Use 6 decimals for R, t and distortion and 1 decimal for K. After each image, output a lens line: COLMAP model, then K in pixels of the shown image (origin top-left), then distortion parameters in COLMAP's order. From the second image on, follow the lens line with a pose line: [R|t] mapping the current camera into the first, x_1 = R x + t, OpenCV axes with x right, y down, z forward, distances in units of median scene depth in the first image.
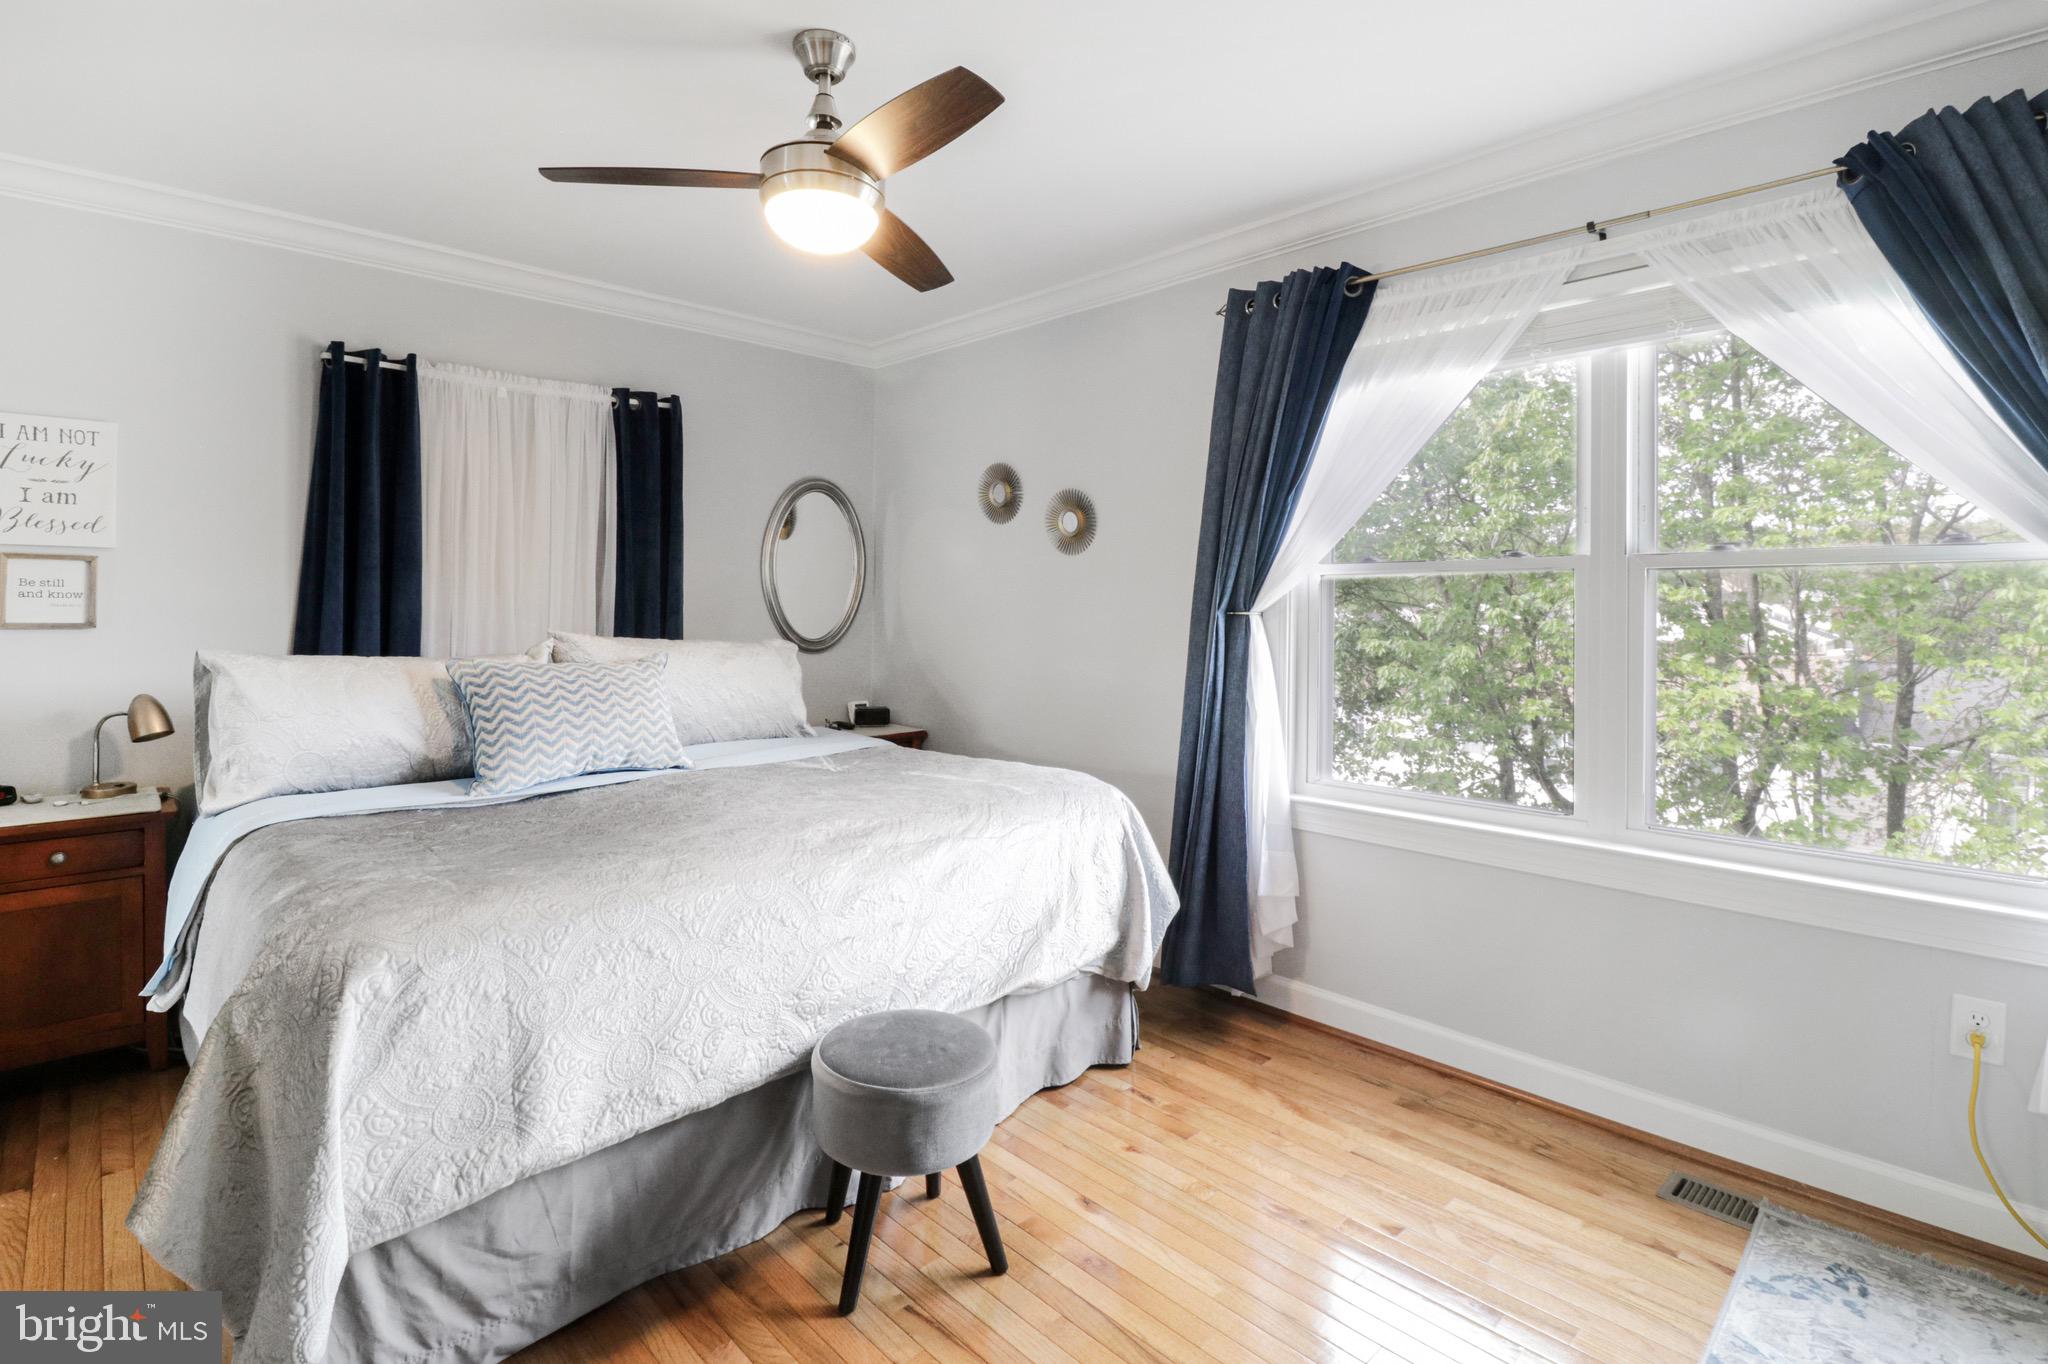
lens RADIAL K [[1006.6, 0, 991.5], [0, 1006.6, 597.6], [0, 0, 1]] dist [-0.001905, -0.006269]
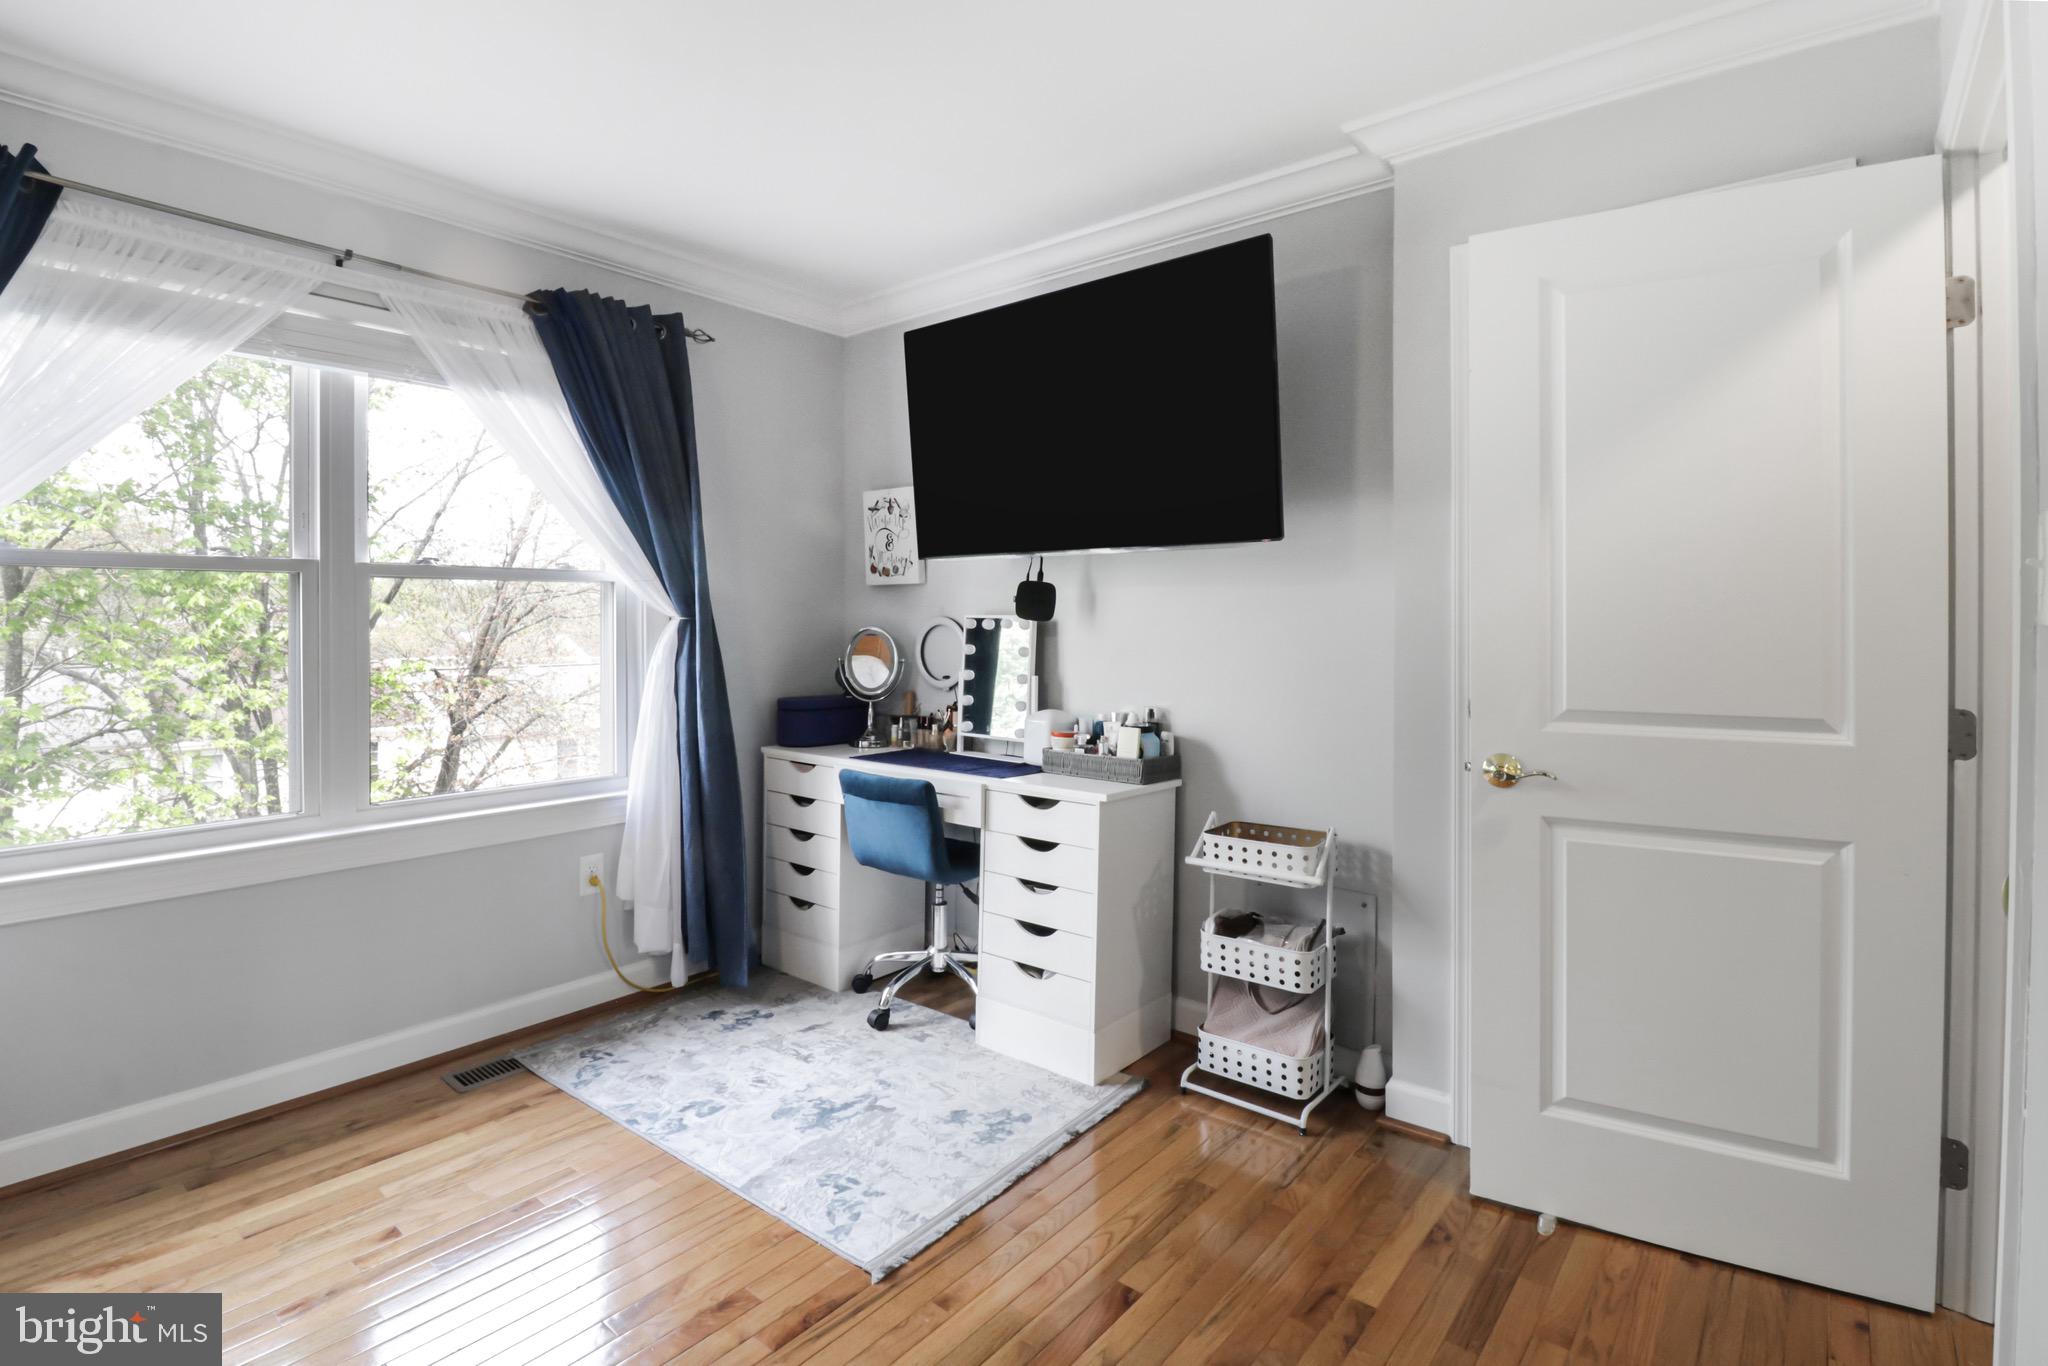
lens RADIAL K [[1006.6, 0, 1005.7], [0, 1006.6, 621.7], [0, 0, 1]] dist [-0.001905, -0.006269]
pose [[-0.138096, -0.005939, 0.990401, -0.558866], [-0.005801, 0.999970, 0.005188, 0.011934], [-0.990402, -0.005029, -0.138126, 0.453057]]
